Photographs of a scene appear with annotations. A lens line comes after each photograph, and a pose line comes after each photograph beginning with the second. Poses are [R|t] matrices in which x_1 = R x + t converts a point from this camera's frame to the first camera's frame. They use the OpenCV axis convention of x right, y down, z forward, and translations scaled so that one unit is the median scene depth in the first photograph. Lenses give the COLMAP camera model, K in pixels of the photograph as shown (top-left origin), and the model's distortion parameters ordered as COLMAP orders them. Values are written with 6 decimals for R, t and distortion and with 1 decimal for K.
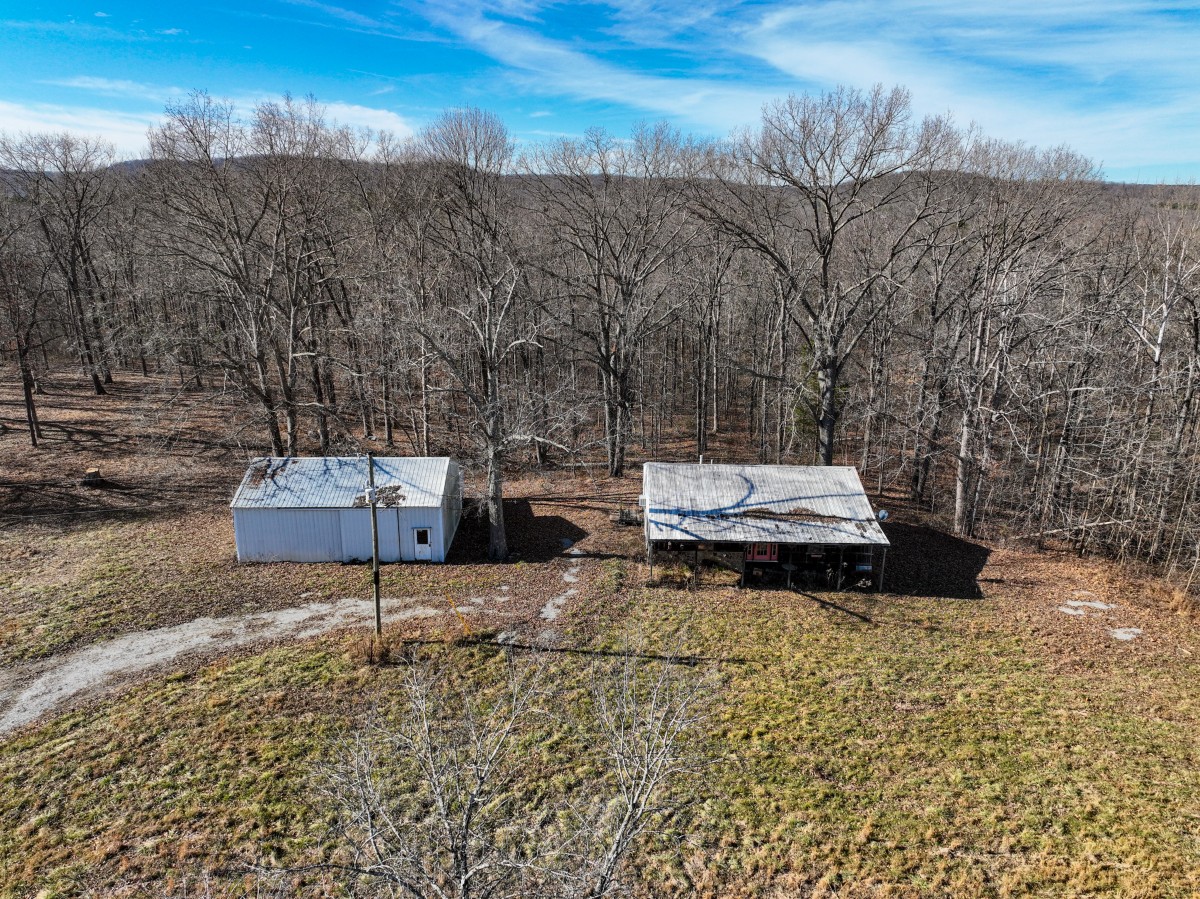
lens RADIAL K [[837.9, 0, 600.0], [0, 837.9, 449.5], [0, 0, 1]] dist [0.002444, 0.002016]
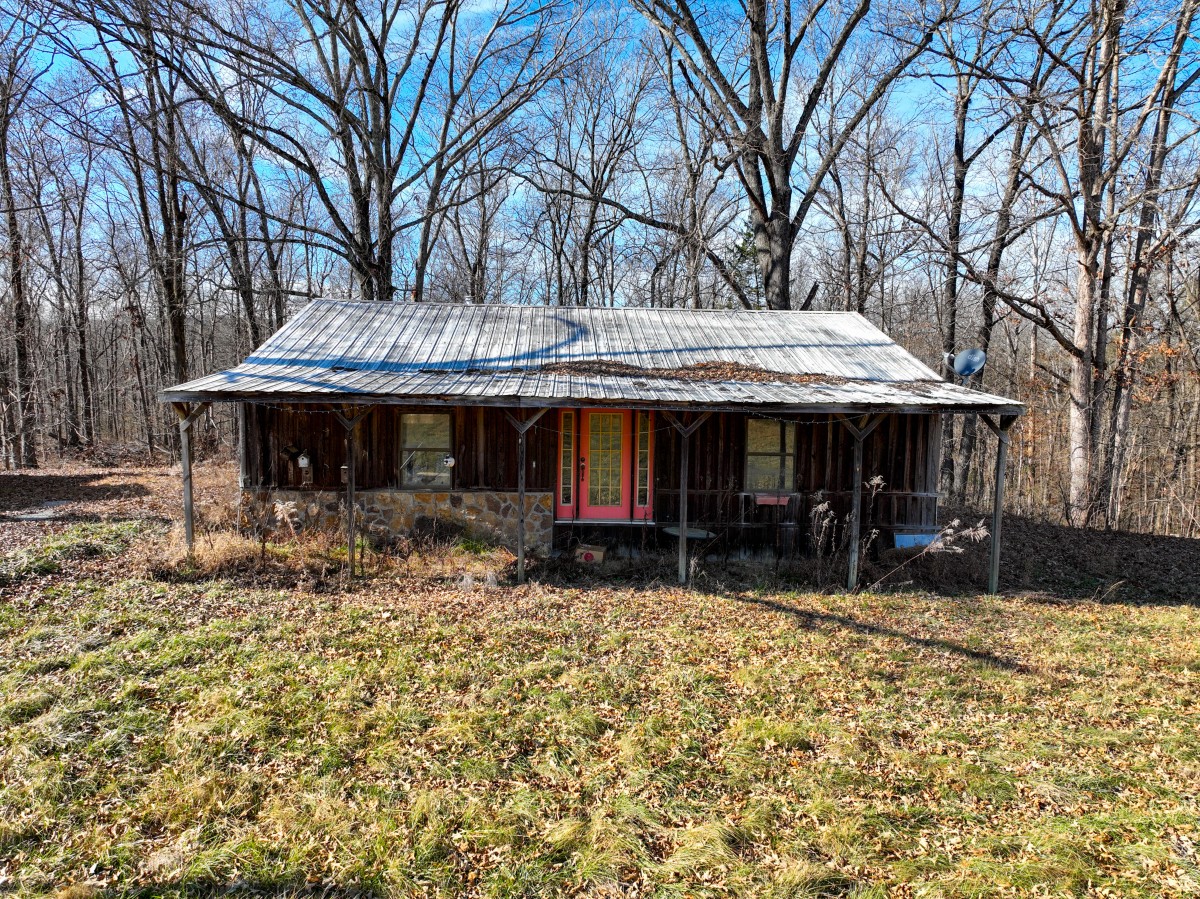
lens RADIAL K [[837.9, 0, 600.0], [0, 837.9, 449.5], [0, 0, 1]] dist [0.002444, 0.002016]
pose [[0.997852, -0.001875, 0.065487, 0.179463], [0.014255, 0.981854, -0.189101, 0.175096], [-0.063944, 0.189628, 0.979772, 0.717129]]
